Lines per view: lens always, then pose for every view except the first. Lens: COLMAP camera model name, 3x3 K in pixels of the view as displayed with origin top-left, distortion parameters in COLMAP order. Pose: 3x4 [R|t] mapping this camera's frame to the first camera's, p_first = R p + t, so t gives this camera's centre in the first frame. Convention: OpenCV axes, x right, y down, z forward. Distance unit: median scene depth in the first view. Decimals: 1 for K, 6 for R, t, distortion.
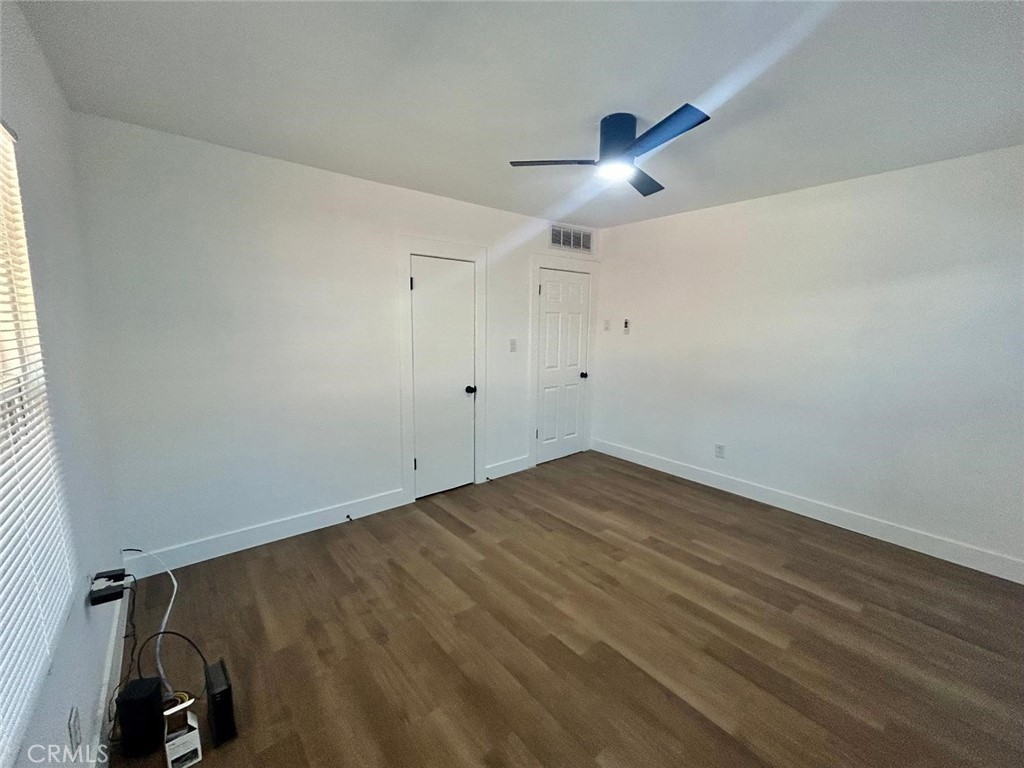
lens RADIAL K [[411.1, 0, 512.0], [0, 411.1, 384.0], [0, 0, 1]] dist [-0.007085, 0.000083]
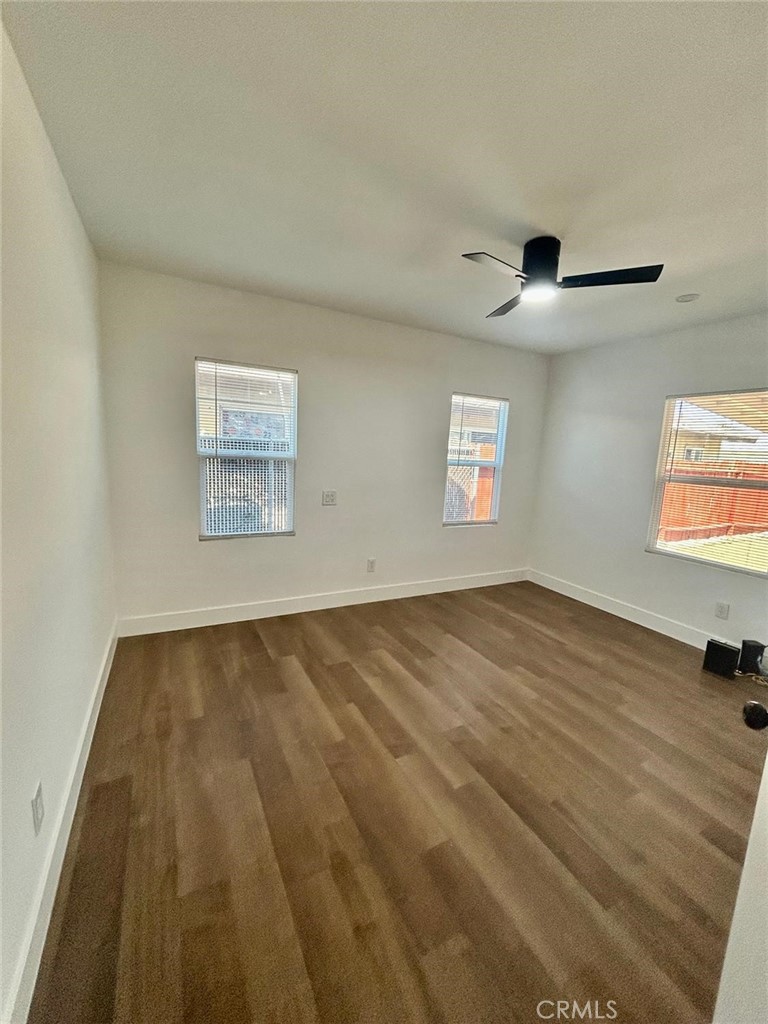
lens RADIAL K [[417.0, 0, 384.0], [0, 417.0, 512.0], [0, 0, 1]] dist [0.002703, 0.000198]
pose [[-0.976885, -0.089268, 0.194235, 0.299654], [-0.029409, 0.956116, 0.291509, -0.239537], [-0.211734, 0.279059, -0.936640, 1.766712]]
